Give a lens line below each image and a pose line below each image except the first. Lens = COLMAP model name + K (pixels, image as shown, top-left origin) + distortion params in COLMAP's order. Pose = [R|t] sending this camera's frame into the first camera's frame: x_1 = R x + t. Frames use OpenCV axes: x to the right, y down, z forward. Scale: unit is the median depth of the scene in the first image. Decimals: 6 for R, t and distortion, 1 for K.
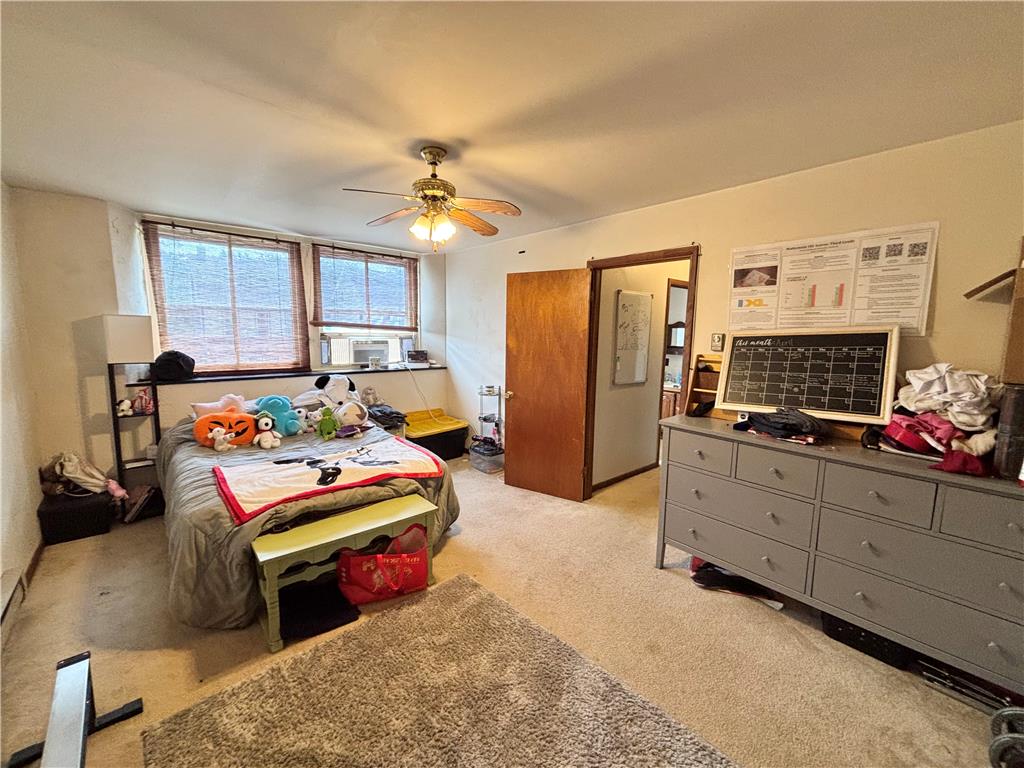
lens RADIAL K [[409.9, 0, 512.0], [0, 409.9, 384.0], [0, 0, 1]] dist [-0.000354, -0.000018]
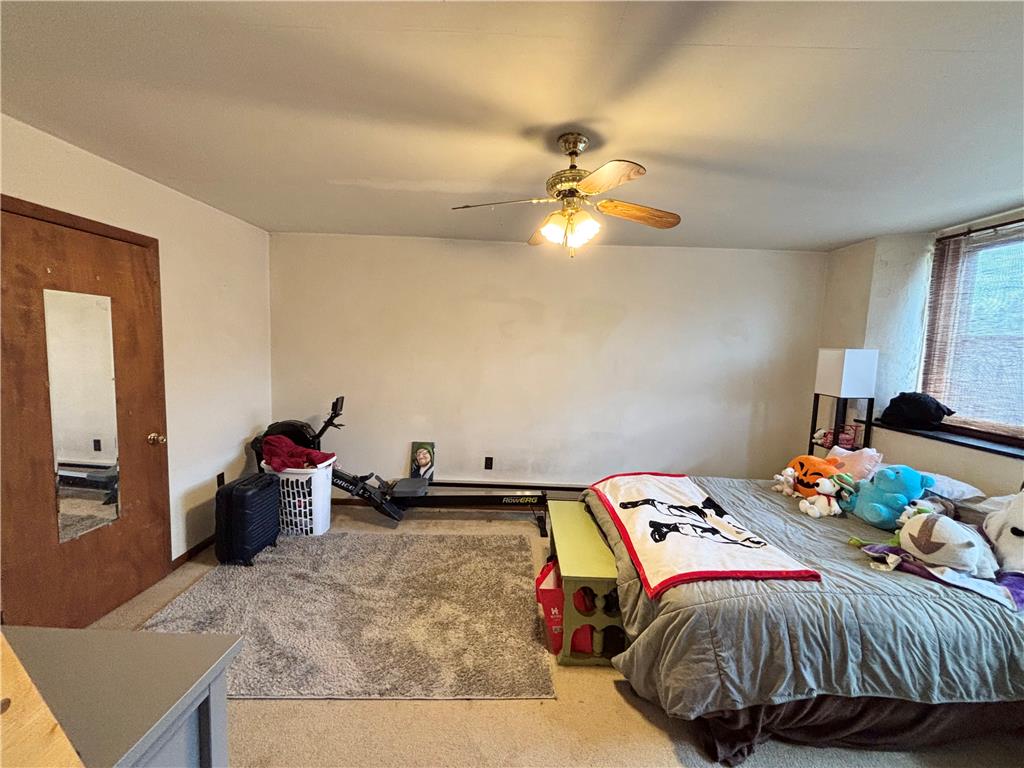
lens RADIAL K [[409.9, 0, 512.0], [0, 409.9, 384.0], [0, 0, 1]] dist [-0.000354, -0.000018]
pose [[-0.652061, 0.034319, -0.757389, 0.379790], [-0.135373, 0.977651, 0.160847, -0.141380], [0.745983, 0.207412, -0.632843, 1.088671]]
